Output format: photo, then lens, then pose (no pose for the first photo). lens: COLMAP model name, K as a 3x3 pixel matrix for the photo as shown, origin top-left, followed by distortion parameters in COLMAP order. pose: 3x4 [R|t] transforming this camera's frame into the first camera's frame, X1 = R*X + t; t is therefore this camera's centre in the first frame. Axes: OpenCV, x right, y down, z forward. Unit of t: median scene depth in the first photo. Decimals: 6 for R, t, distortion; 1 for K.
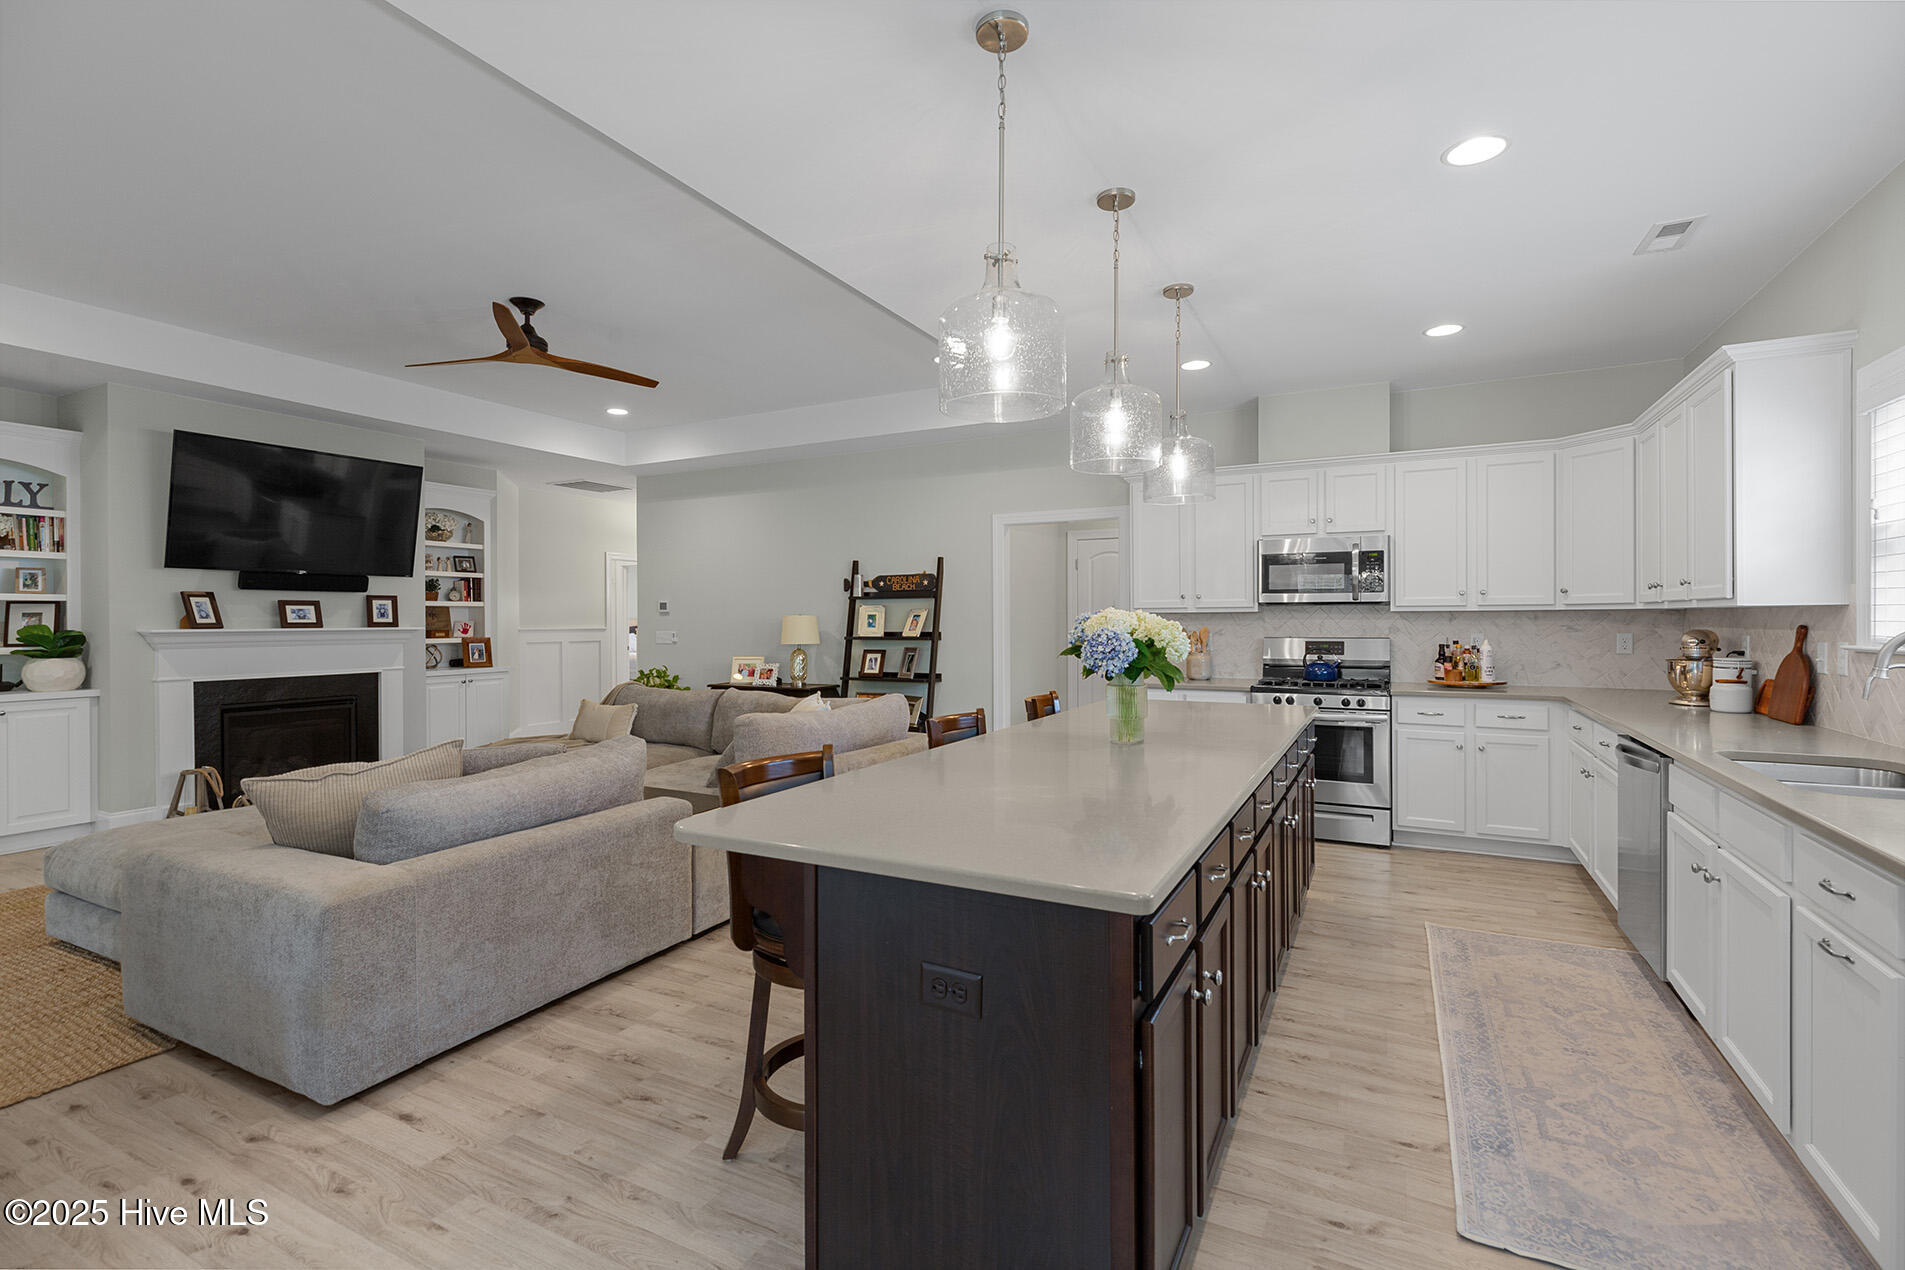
lens RADIAL K [[868.7, 0, 946.2], [0, 868.7, 618.6], [0, 0, 1]] dist [0.006712, 0.001011]
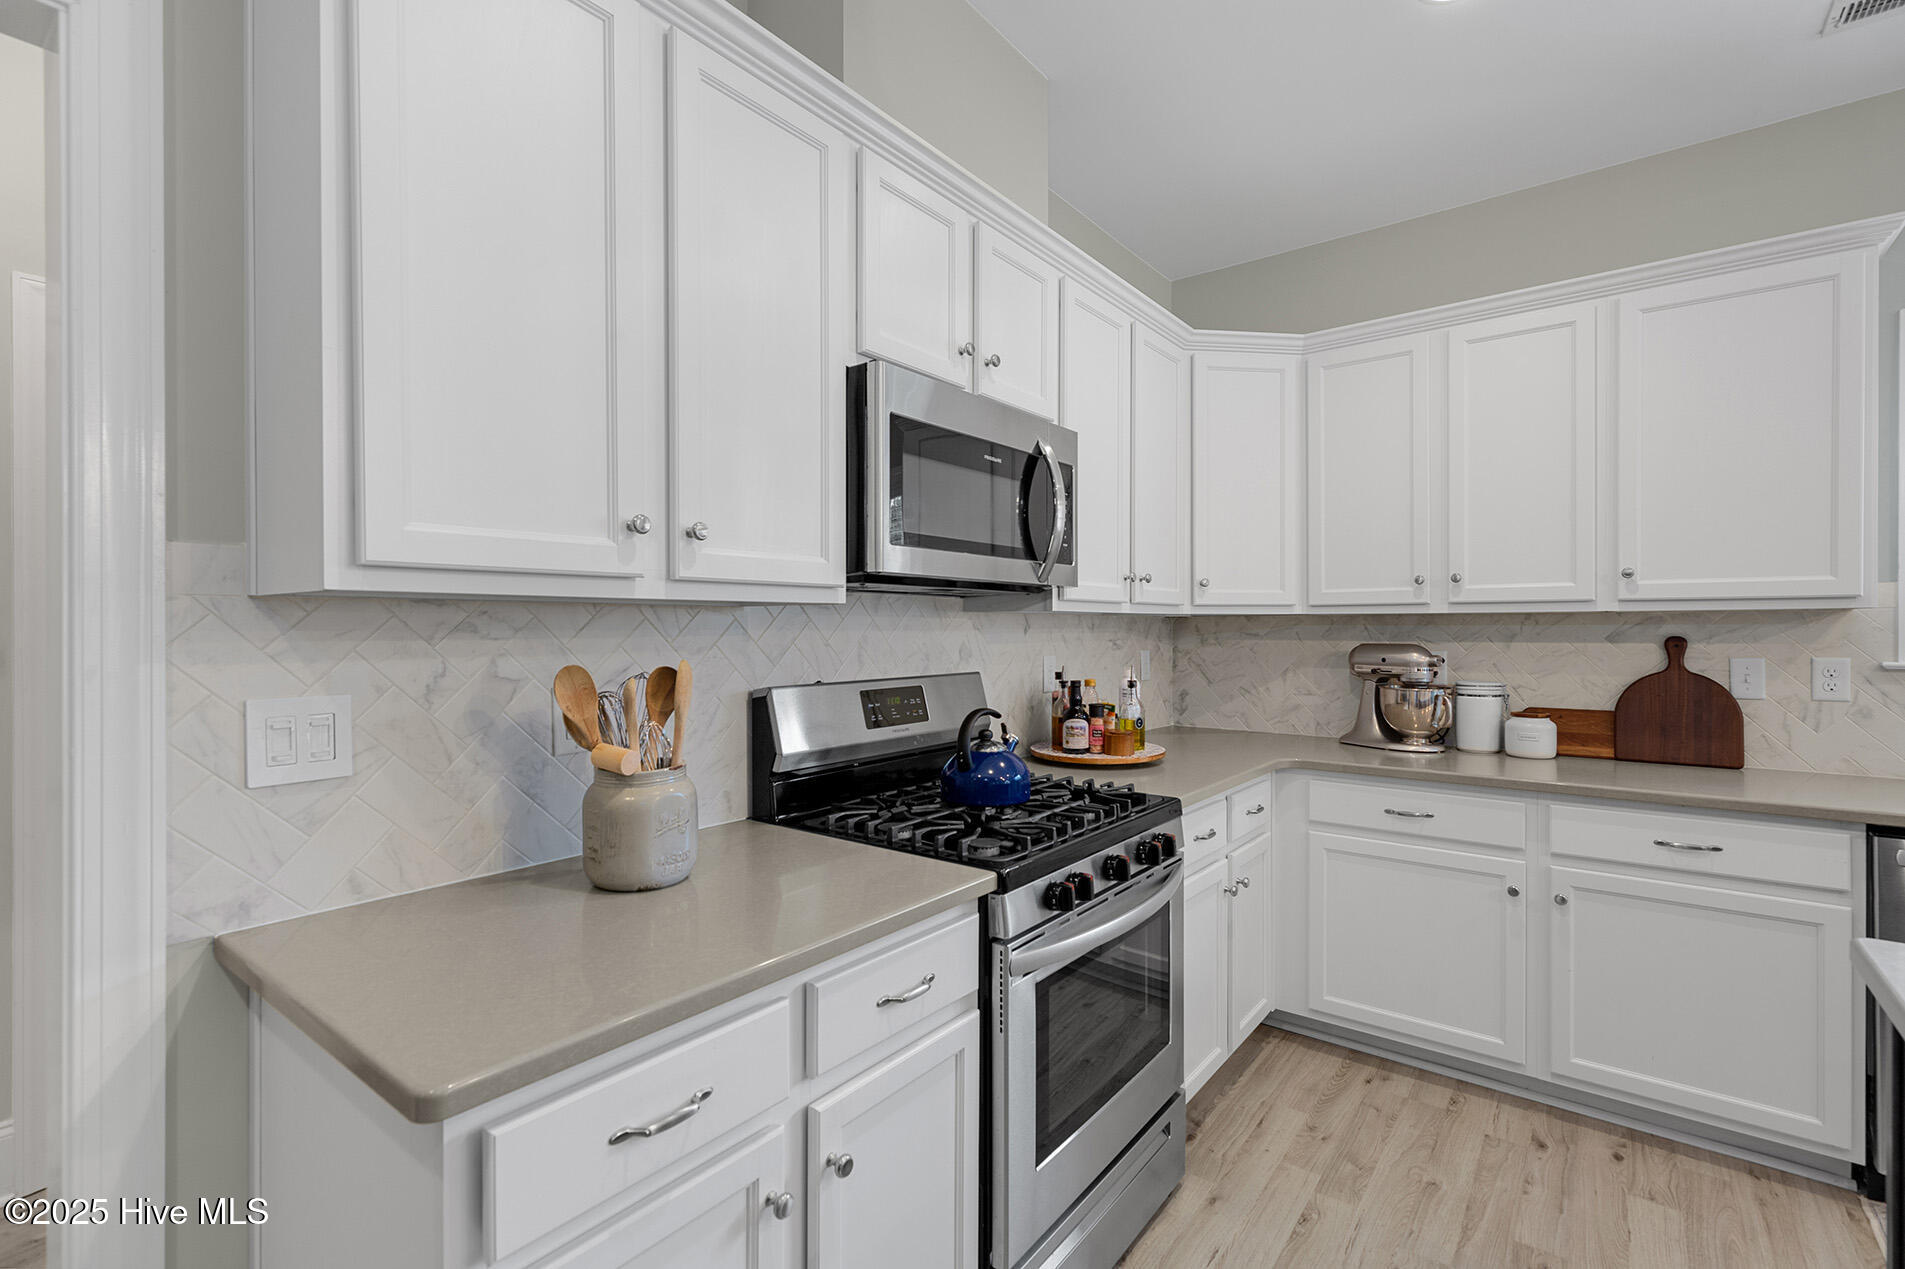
lens RADIAL K [[868.7, 0, 965.3], [0, 868.7, 632.2], [0, 0, 1]] dist [0.006712, 0.001011]
pose [[0.168449, -0.001583, 0.985709, 0.089932], [0.001048, 0.999998, 0.001427, 0.001890], [-0.985710, 0.000793, 0.168451, 1.141813]]
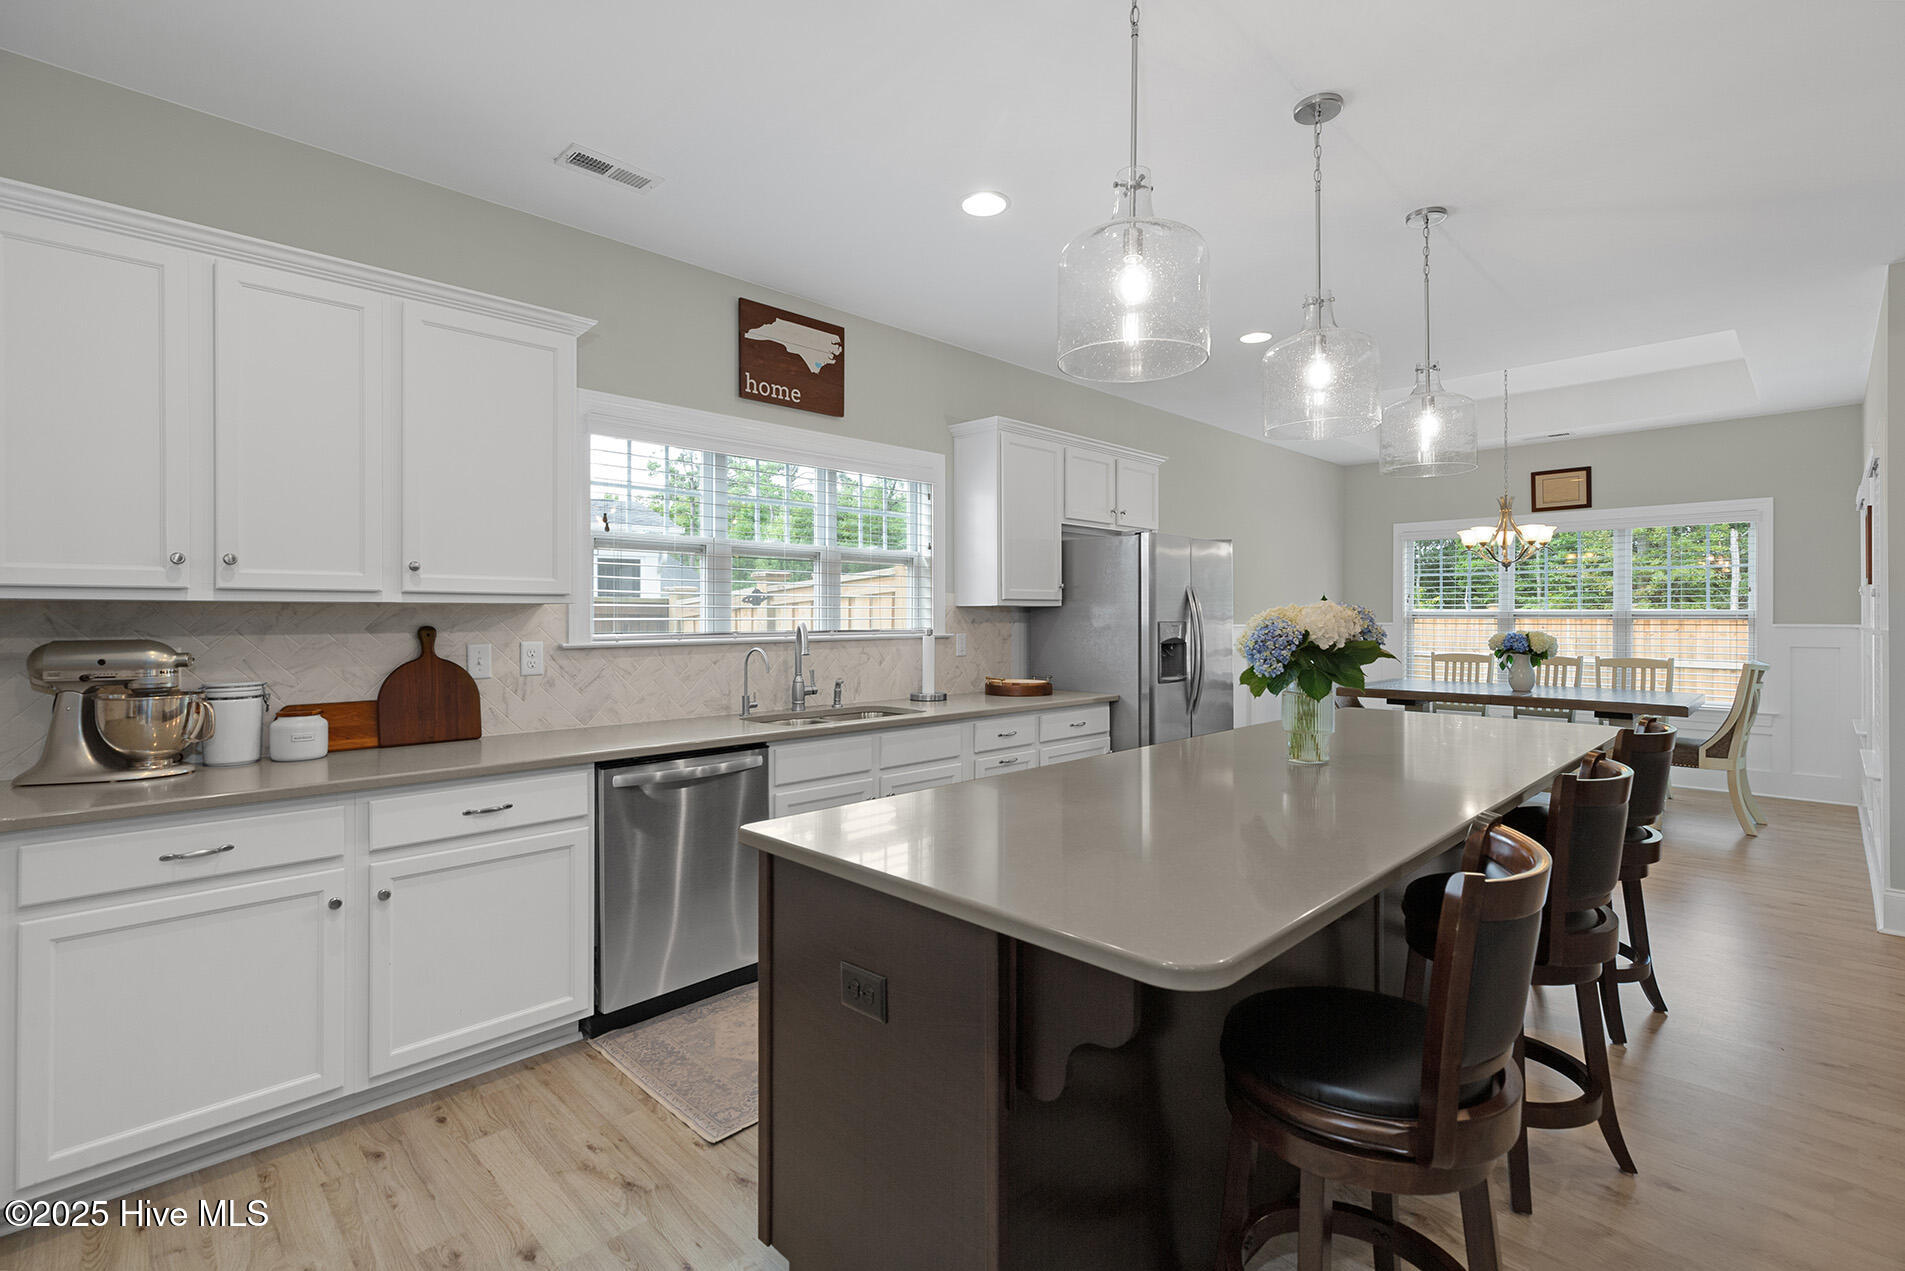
lens RADIAL K [[868.7, 0, 945.7], [0, 868.7, 617.1], [0, 0, 1]] dist [0.006712, 0.001011]
pose [[-0.952067, 0.005531, 0.305838, 0.189578], [0.005546, 0.999984, -0.000819, 0.001825], [-0.305838, 0.000916, -0.952083, 1.262636]]
